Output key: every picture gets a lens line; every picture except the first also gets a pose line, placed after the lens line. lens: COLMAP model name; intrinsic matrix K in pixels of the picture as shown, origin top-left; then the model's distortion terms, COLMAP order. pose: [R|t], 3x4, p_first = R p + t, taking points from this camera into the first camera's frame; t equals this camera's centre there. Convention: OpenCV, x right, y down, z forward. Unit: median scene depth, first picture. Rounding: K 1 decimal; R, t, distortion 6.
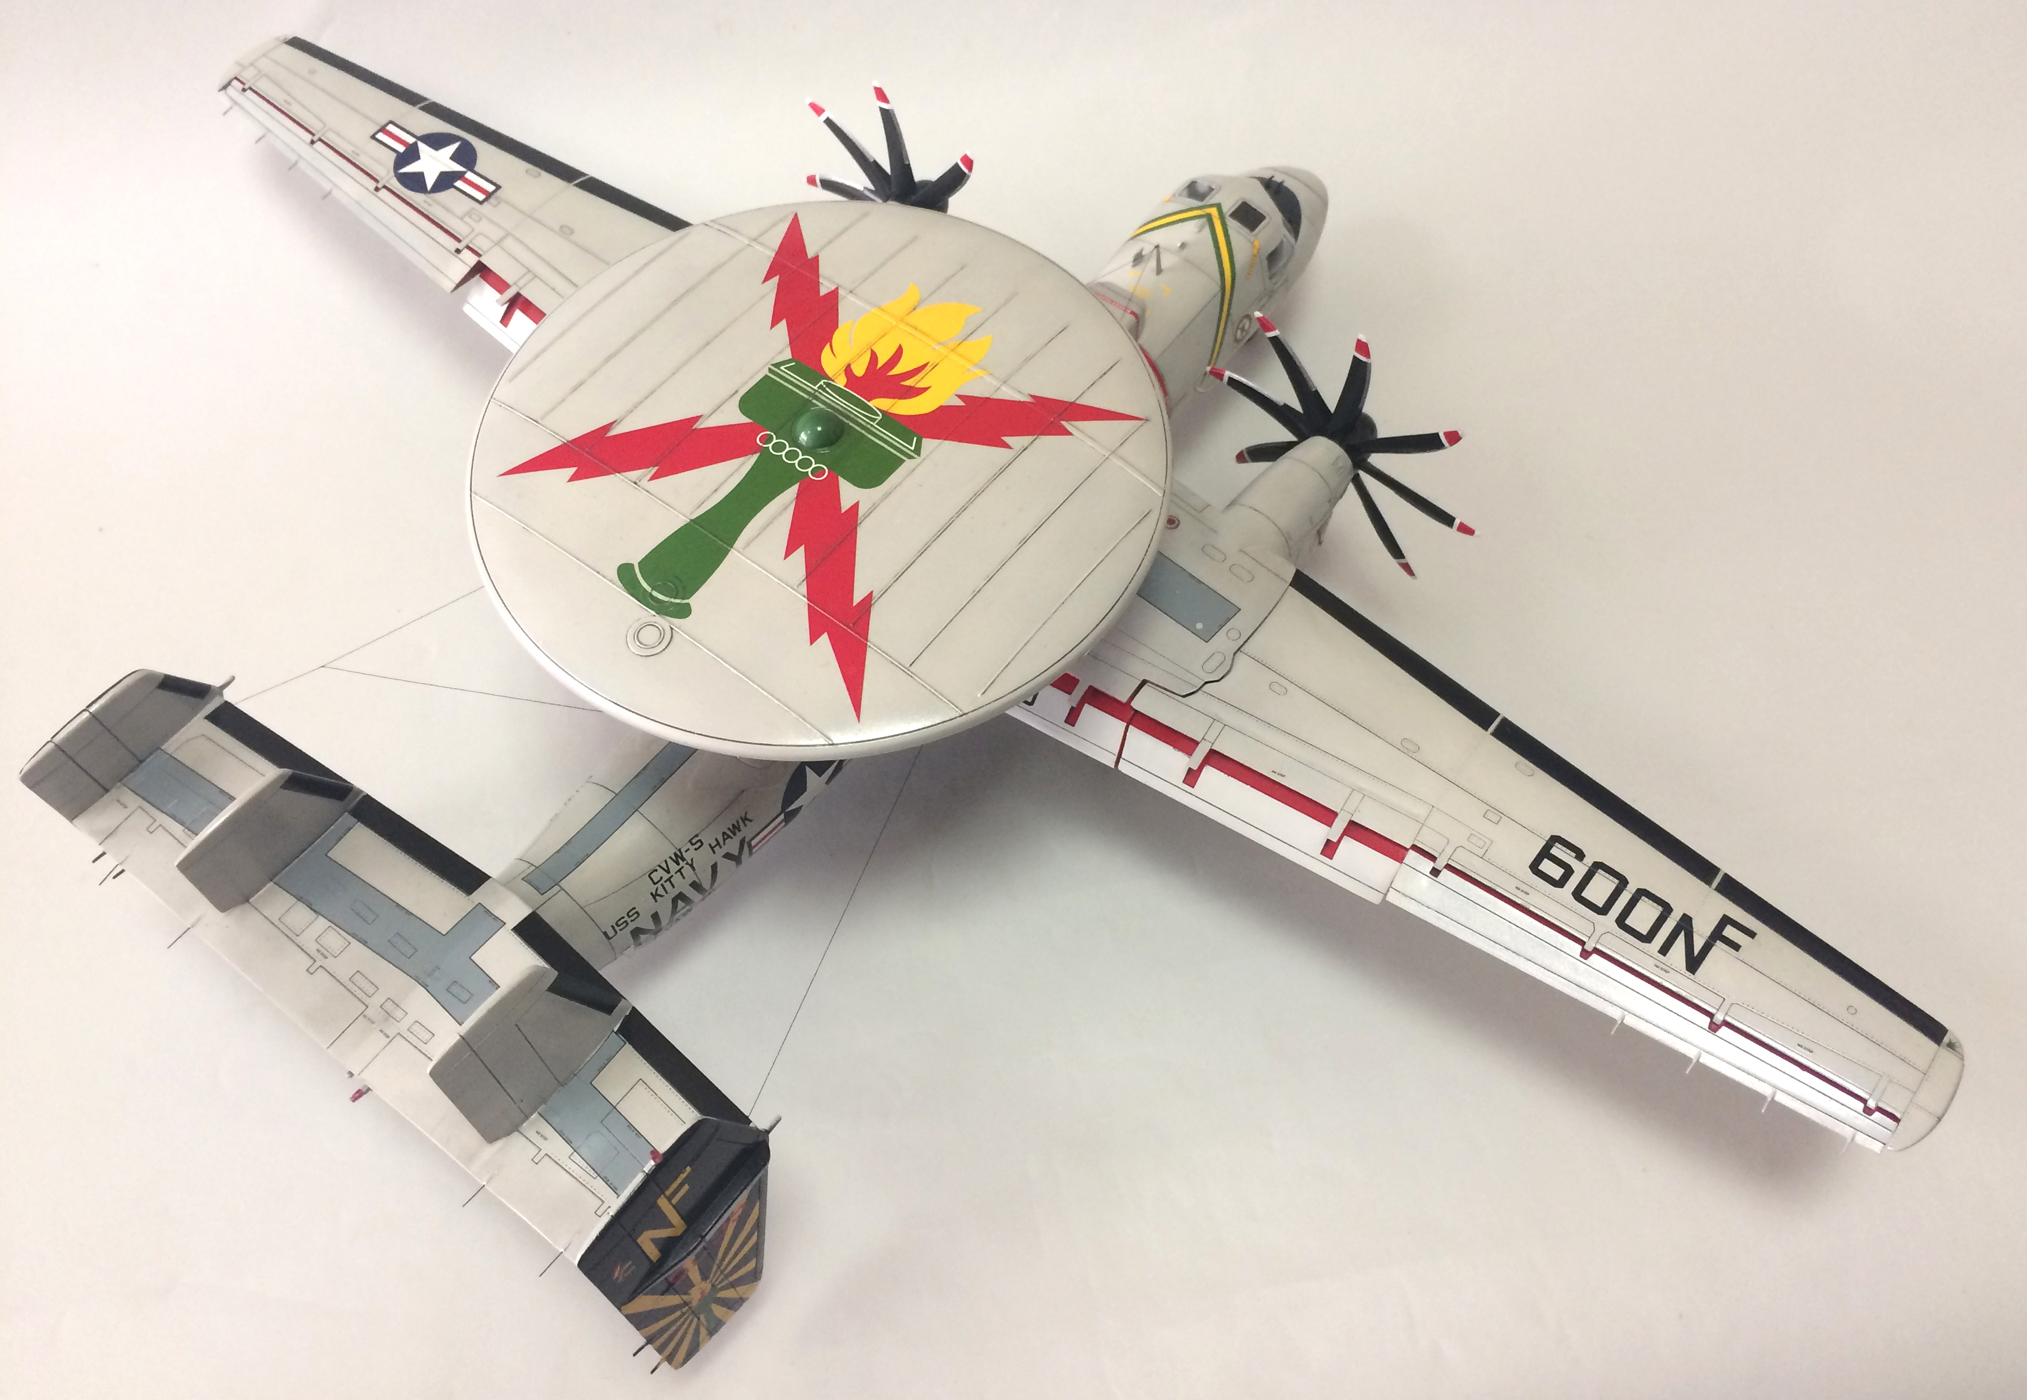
lens RADIAL K [[1736.0, 0, 1002.0], [0, 1736.0, 658.4], [0, 0, 1]] dist [0.043245, -0.022764]
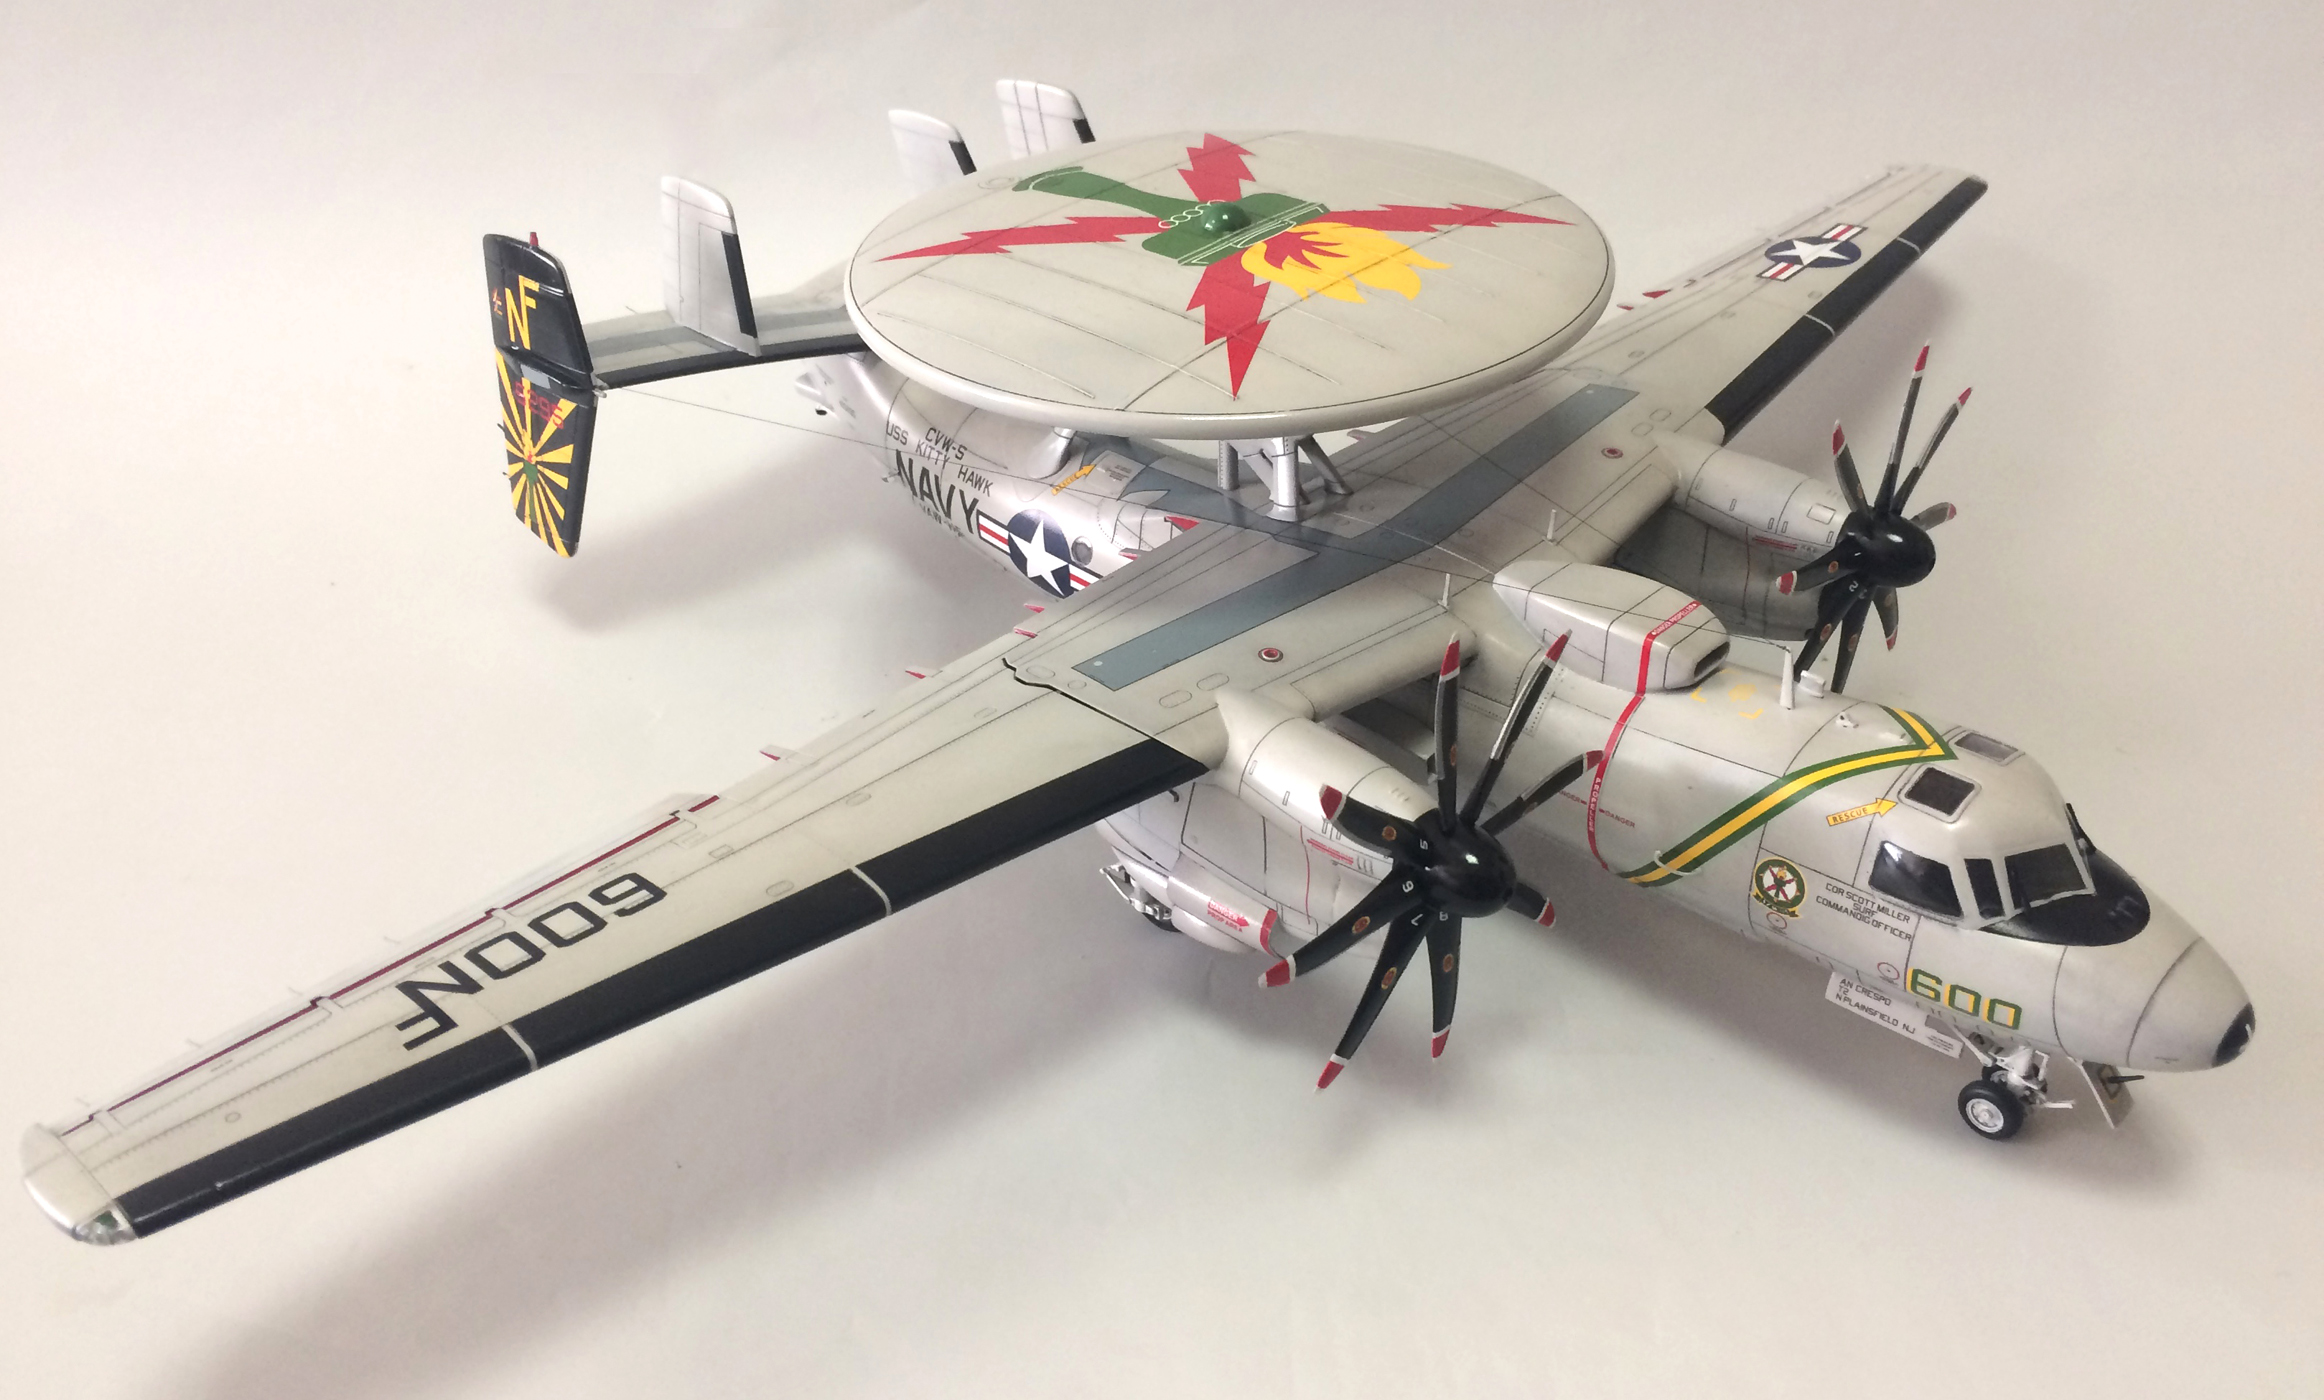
lens RADIAL K [[2000.1, 0, 1168.4], [0, 2000.1, 675.2], [0, 0, 1]] dist [0.042830, -0.017217]
pose [[-0.095799, 0.545225, -0.832798, 0.907026], [-0.823624, 0.426416, 0.373915, -0.397619], [0.558986, 0.721733, 0.408210, 0.711818]]
